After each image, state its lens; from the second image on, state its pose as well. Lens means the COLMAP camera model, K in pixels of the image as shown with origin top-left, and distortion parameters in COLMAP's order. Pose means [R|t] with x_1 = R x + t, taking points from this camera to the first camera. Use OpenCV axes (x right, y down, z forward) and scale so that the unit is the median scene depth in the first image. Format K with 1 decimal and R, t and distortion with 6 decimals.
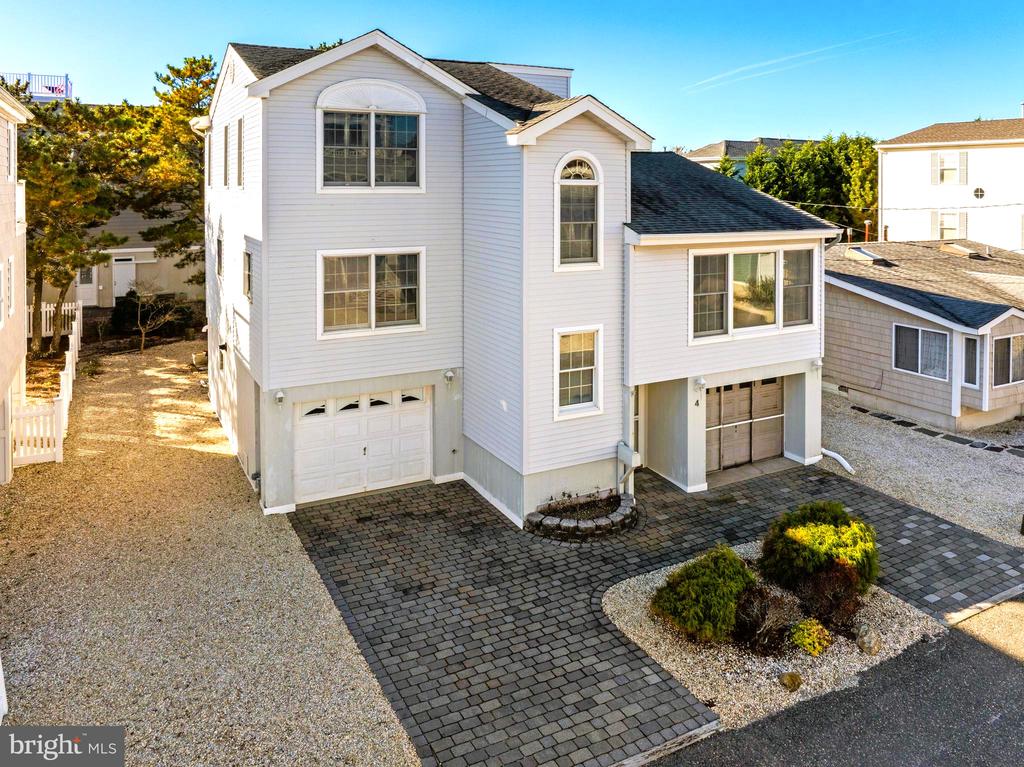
lens RADIAL K [[762.3, 0, 519.7], [0, 762.3, 204.7], [0, 0, 1]] dist [-0.030614, -0.001786]
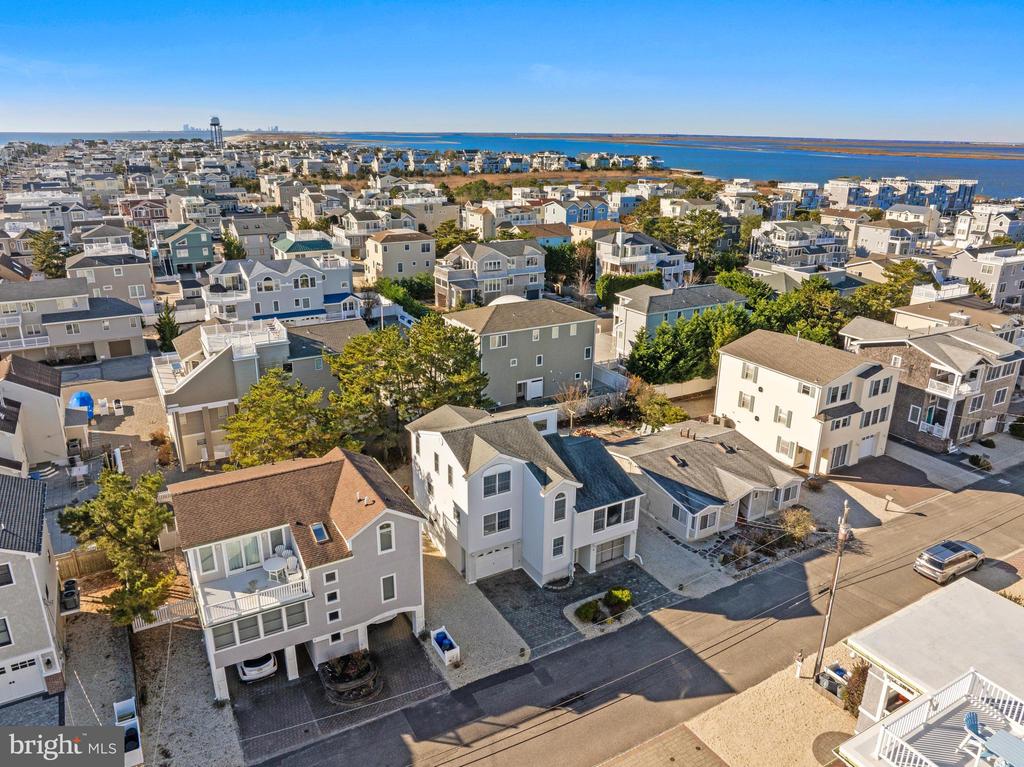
lens RADIAL K [[736.3, 0, 511.8], [0, 736.3, 380.3], [0, 0, 1]] dist [-0.041953, 0.010635]
pose [[0.999568, -0.000031, 0.029405, -0.228999], [-0.009163, 0.949878, 0.312485, -1.516926], [-0.027941, -0.312620, 0.949467, -1.899423]]
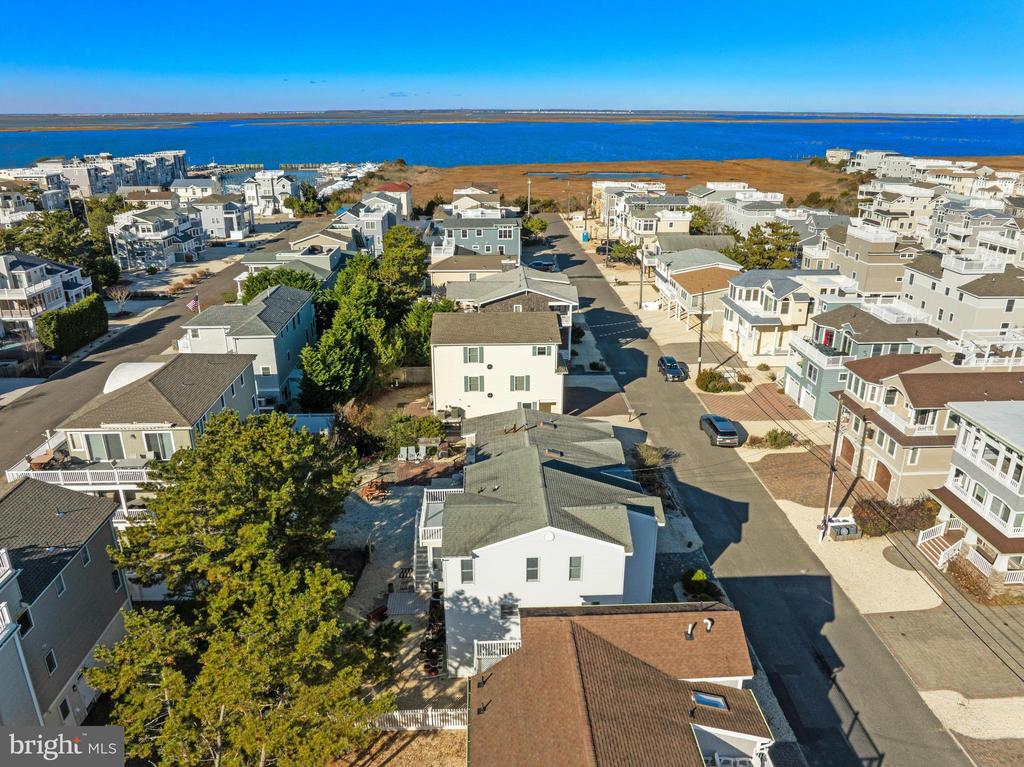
lens RADIAL K [[736.3, 0, 513.6], [0, 736.3, 381.4], [0, 0, 1]] dist [-0.041953, 0.010635]
pose [[0.429522, -0.317394, 0.845442, -2.459003], [0.009352, 0.937714, 0.347283, -1.576293], [-0.903008, -0.141259, 0.405737, 0.361009]]
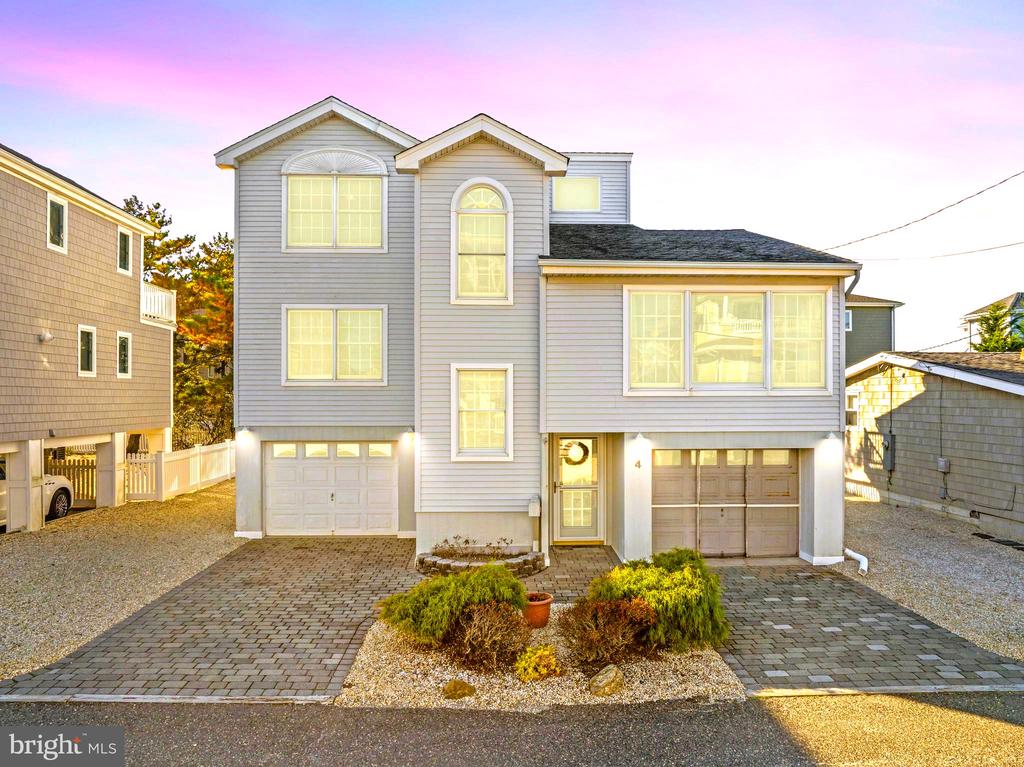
lens RADIAL K [[736.3, 0, 515.4], [0, 736.3, 404.8], [0, 0, 1]] dist [-0.041953, 0.010635]
pose [[0.896439, -0.000765, -0.443167, 0.503671], [-0.005963, 0.999887, -0.013789, 0.217466], [0.443128, 0.015003, 0.896333, 0.197891]]
